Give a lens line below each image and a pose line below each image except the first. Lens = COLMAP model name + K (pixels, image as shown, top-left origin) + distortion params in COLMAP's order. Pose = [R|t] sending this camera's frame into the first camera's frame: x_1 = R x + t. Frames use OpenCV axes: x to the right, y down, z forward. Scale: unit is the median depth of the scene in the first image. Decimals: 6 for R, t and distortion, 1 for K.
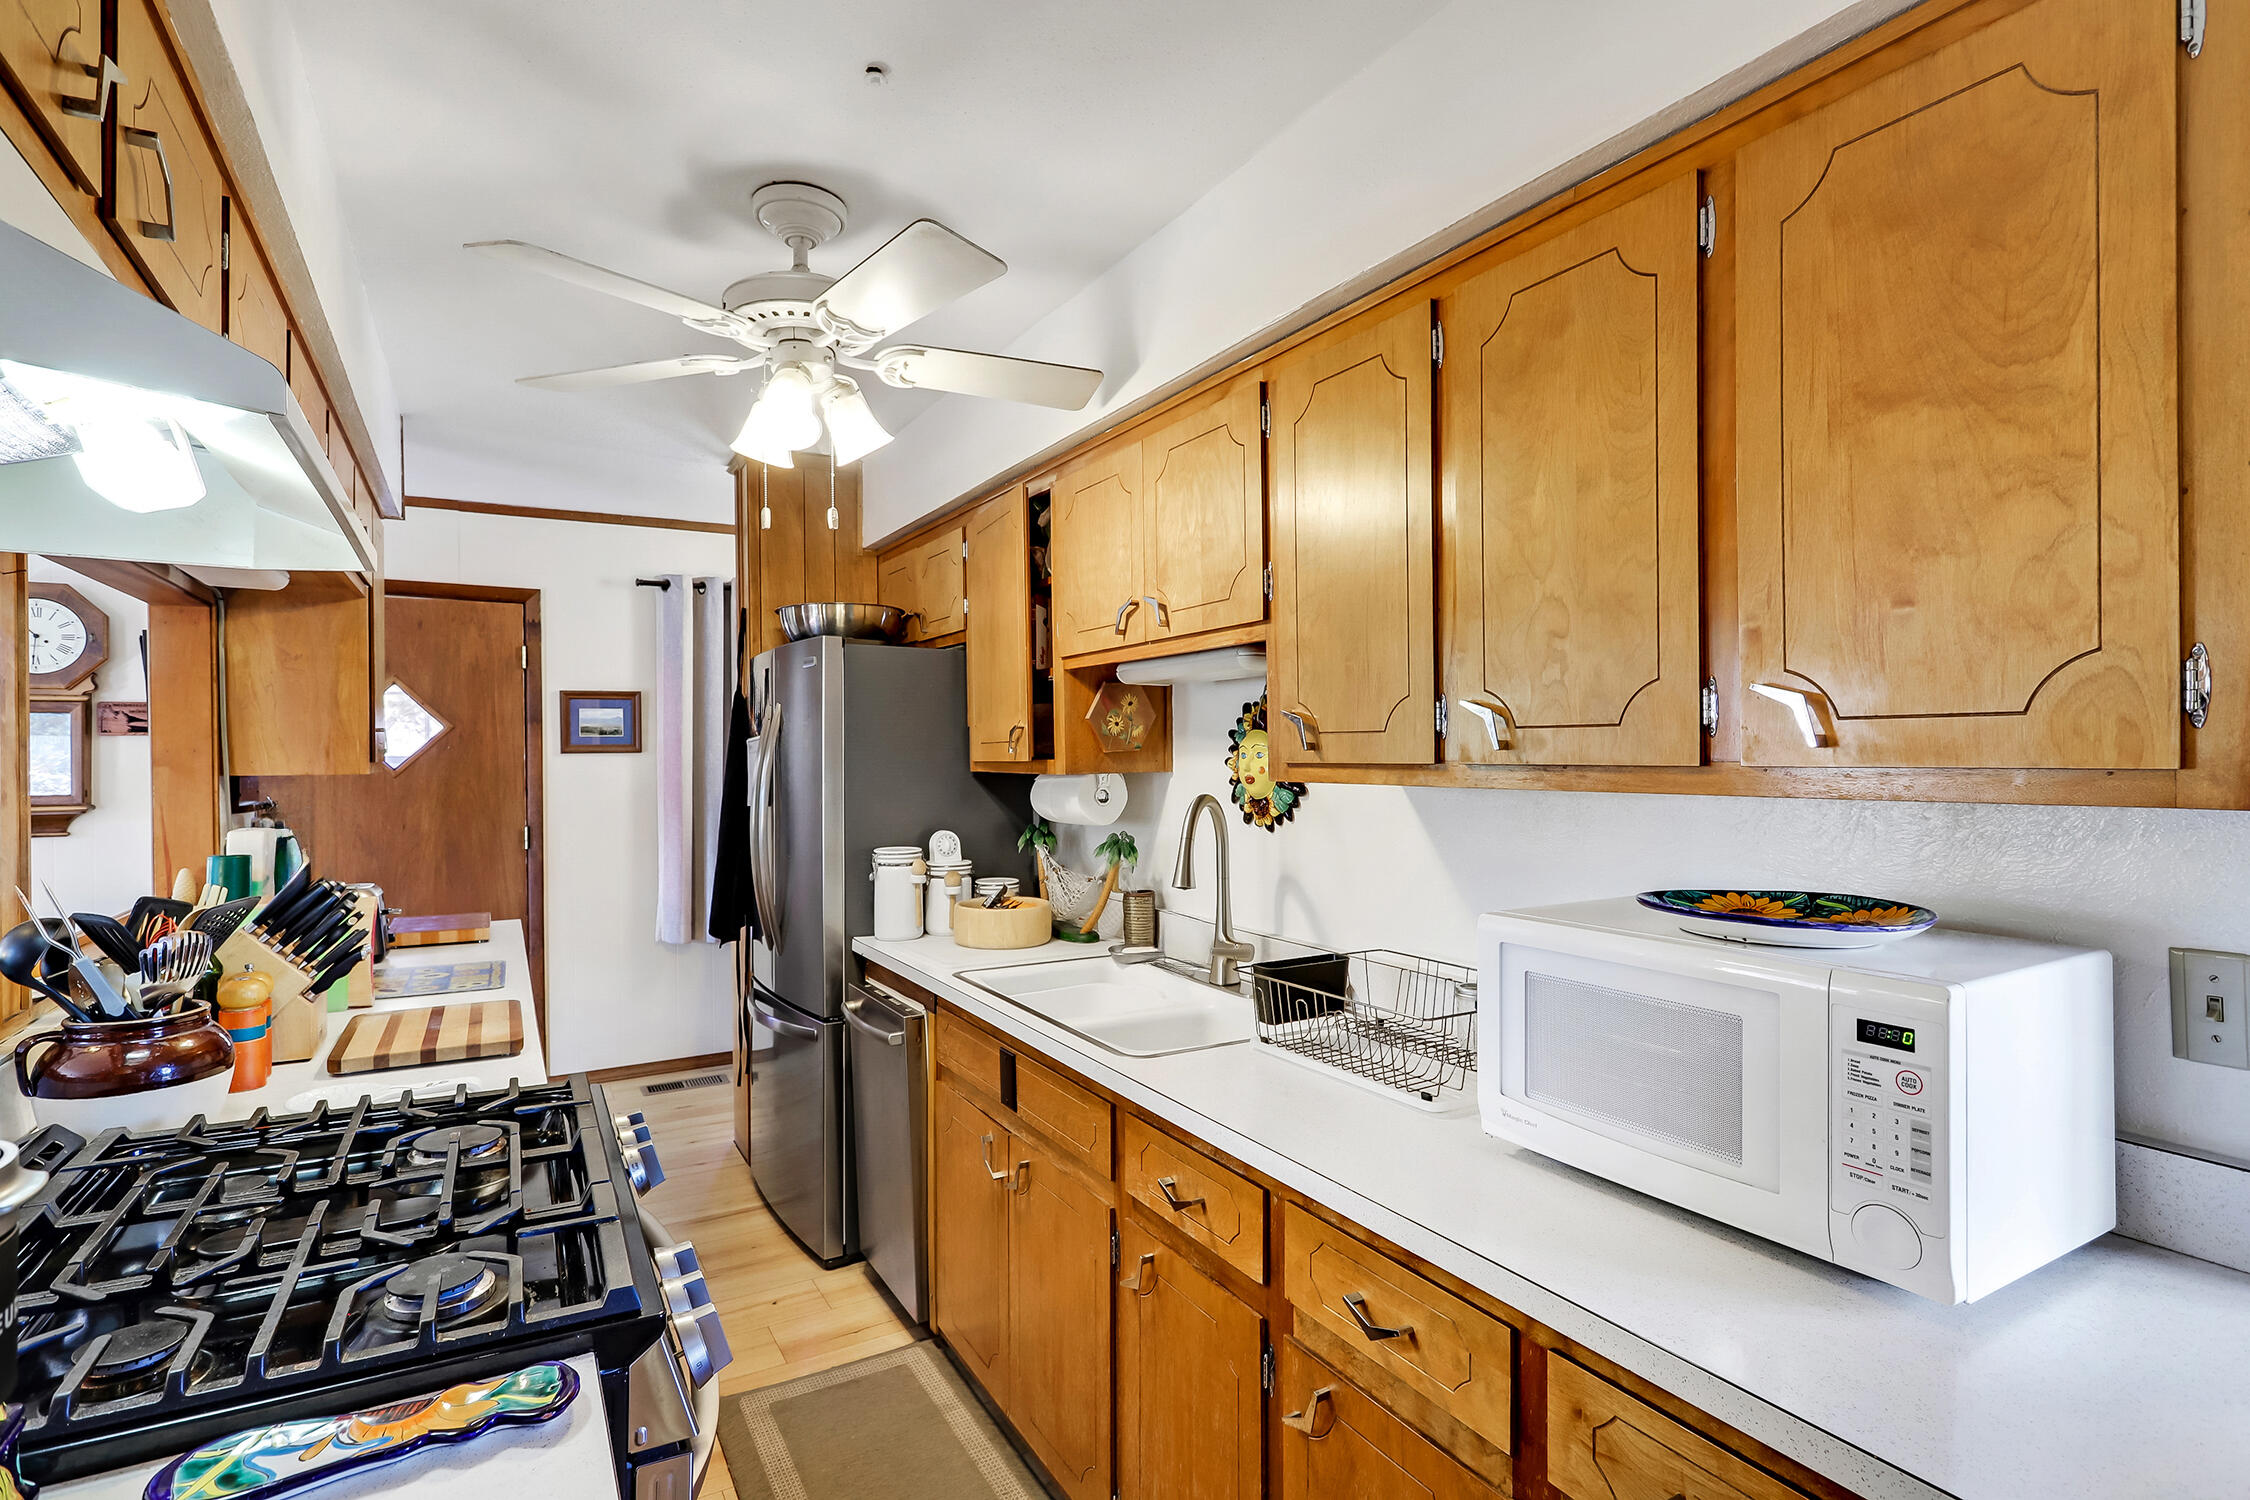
lens RADIAL K [[1099.8, 0, 1118.4], [0, 1099.8, 753.9], [0, 0, 1]] dist [0.003298, 0.000701]
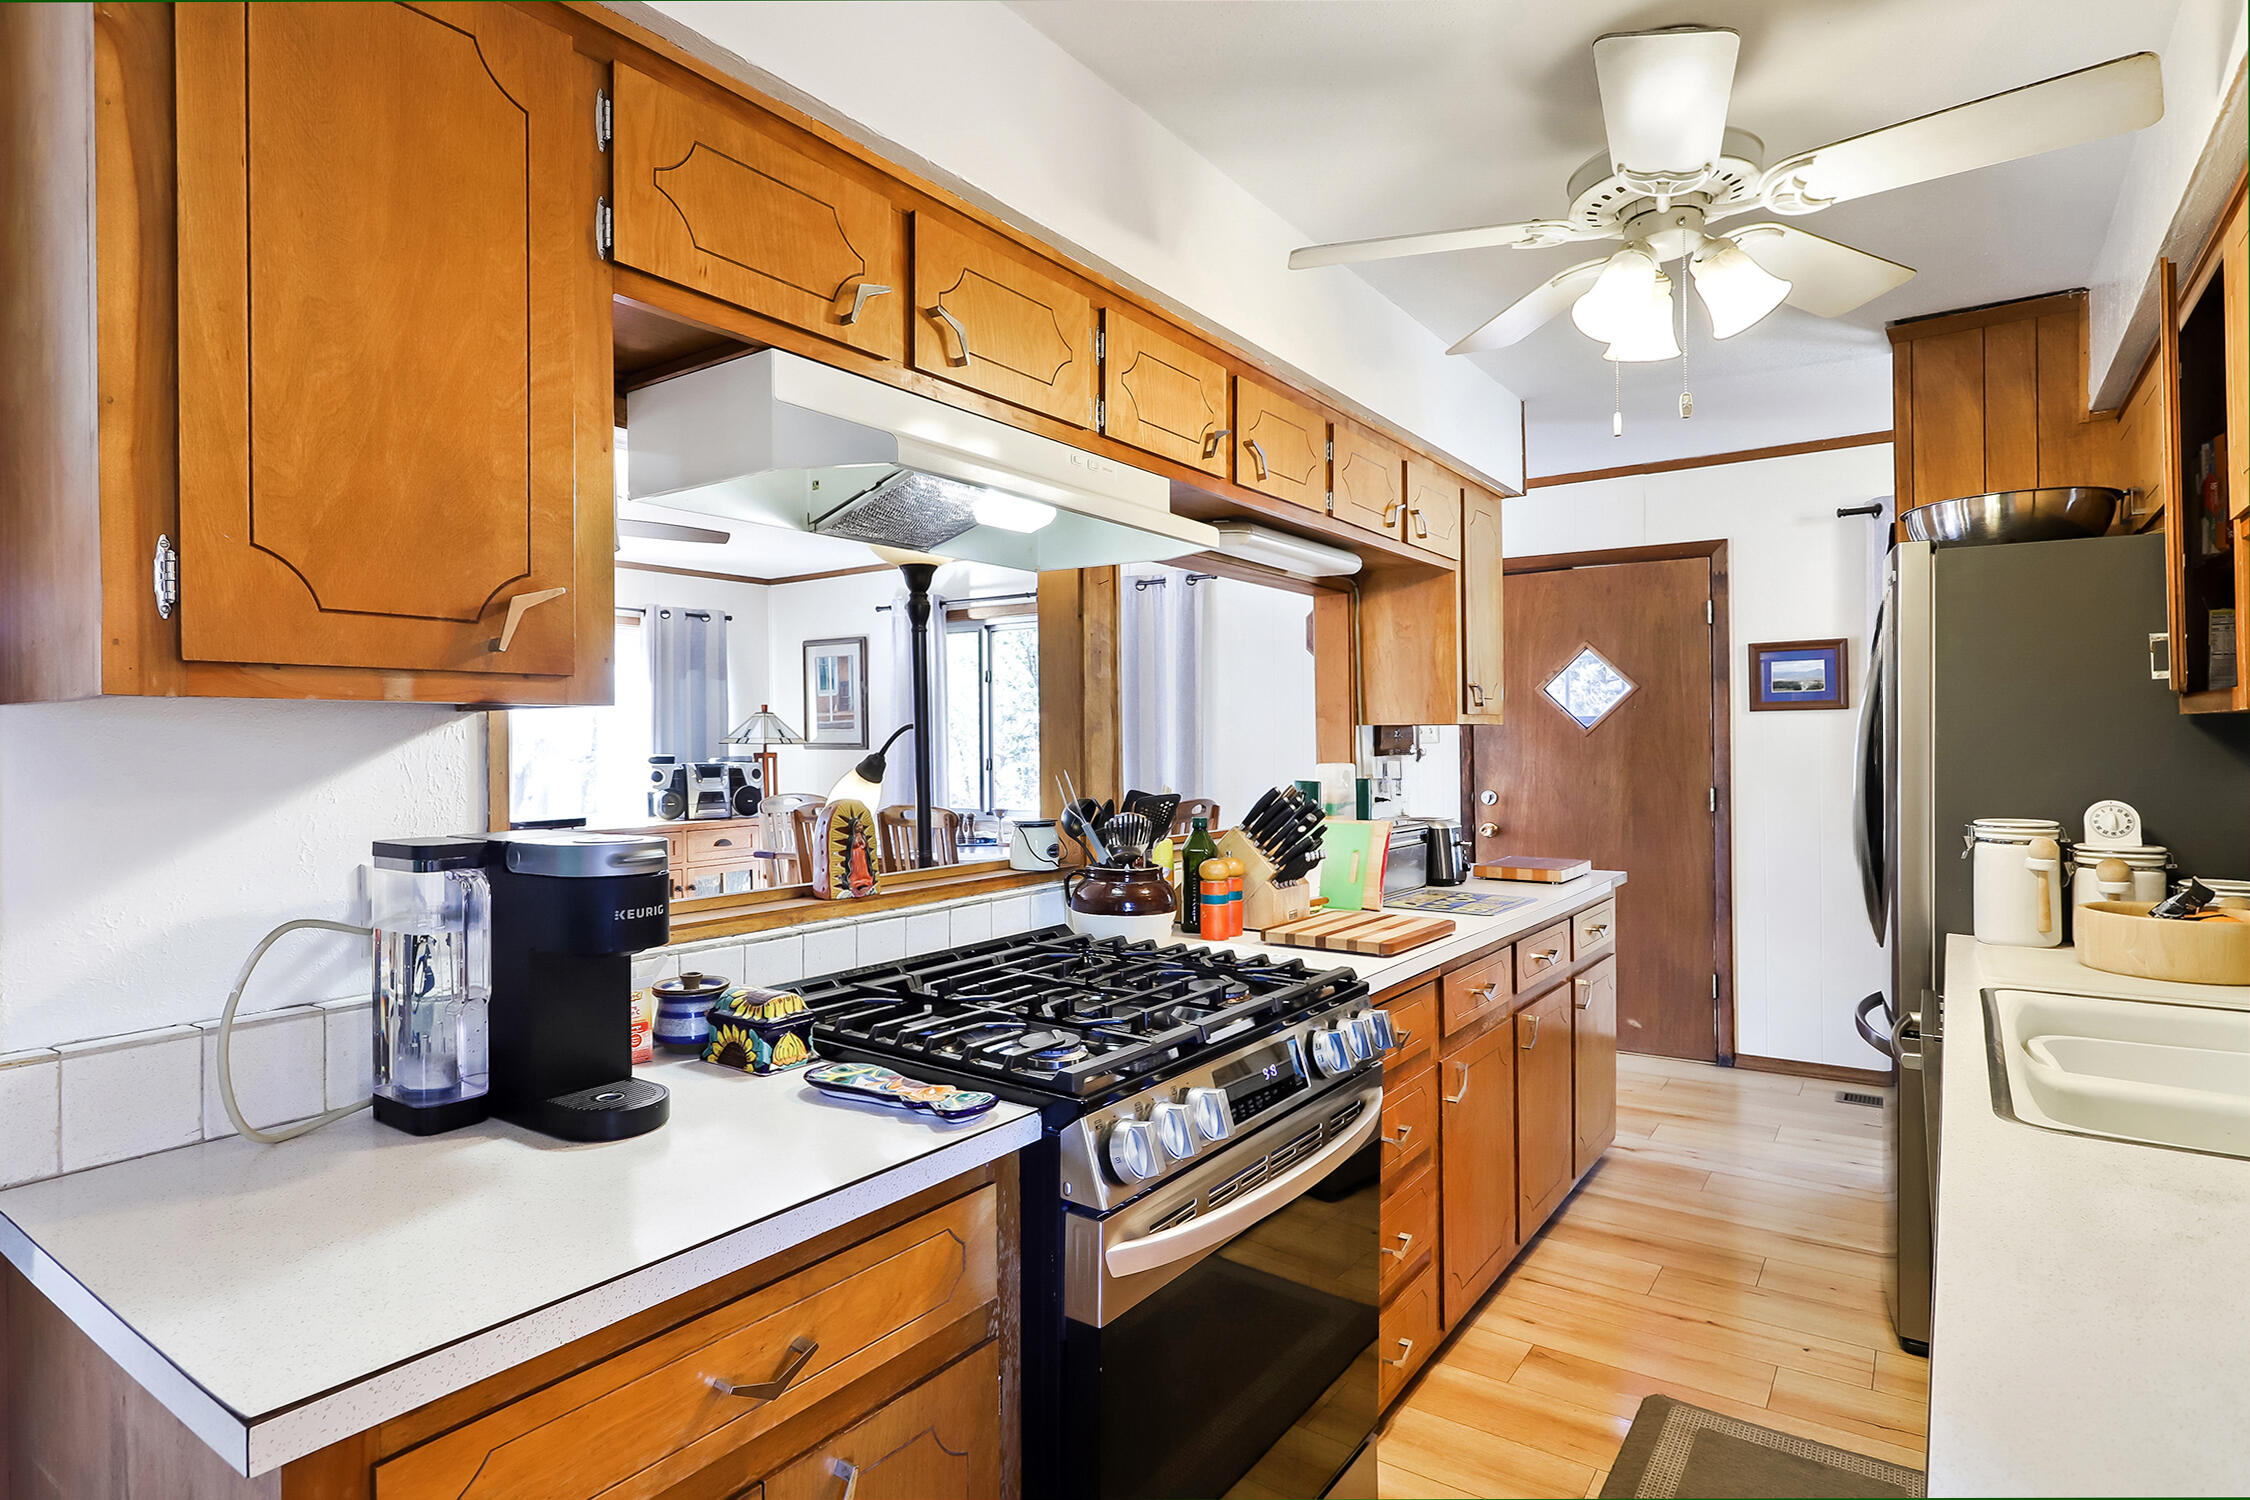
lens RADIAL K [[1176.5, 0, 1122.8], [0, 1176.5, 744.2], [0, 0, 1]] dist [-0.000475, -0.000279]
pose [[0.430234, 0.002047, -0.902715, 0.179077], [0.007222, 0.999958, 0.005709, 0.019517], [0.902688, -0.008976, 0.430201, 0.100201]]
